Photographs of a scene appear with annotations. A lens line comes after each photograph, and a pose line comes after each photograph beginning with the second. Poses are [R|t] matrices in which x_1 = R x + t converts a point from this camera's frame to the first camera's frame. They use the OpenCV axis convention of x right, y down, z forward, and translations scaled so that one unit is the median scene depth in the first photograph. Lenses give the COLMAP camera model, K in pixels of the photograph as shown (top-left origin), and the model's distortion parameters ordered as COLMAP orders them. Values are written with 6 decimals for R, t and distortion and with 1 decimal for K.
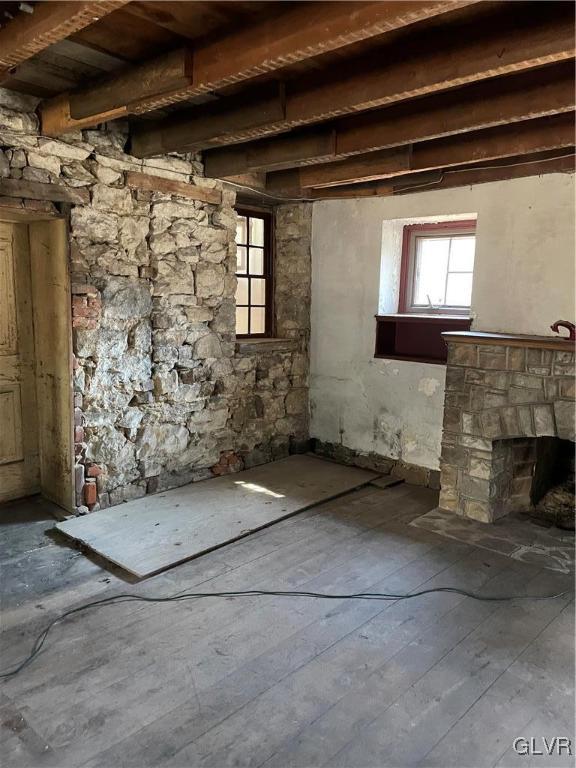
lens RADIAL K [[579.9, 0, 286.4], [0, 579.9, 381.5], [0, 0, 1]] dist [0.071782, -0.087172]
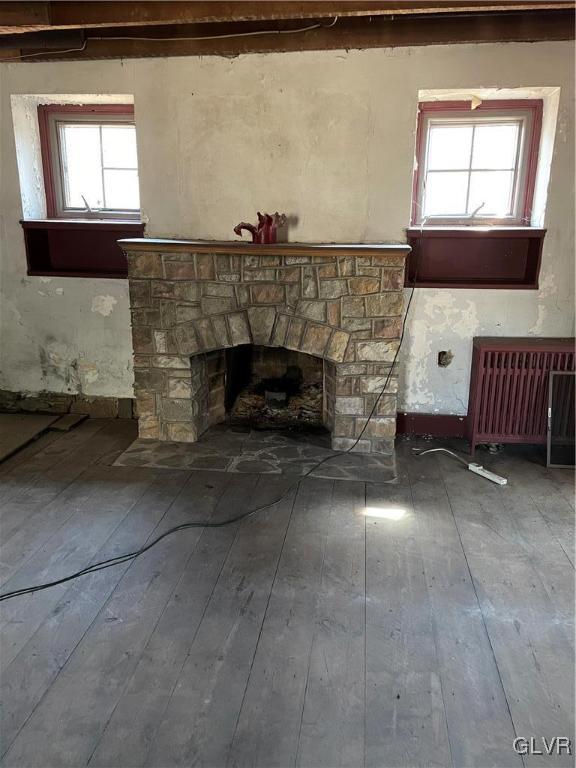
lens RADIAL K [[579.9, 0, 293.7], [0, 579.9, 380.7], [0, 0, 1]] dist [0.071782, -0.087172]
pose [[0.804940, -0.174187, 0.567213, -0.046207], [0.090035, 0.980727, 0.173405, -0.007571], [-0.586486, -0.088512, 0.805109, 0.142071]]
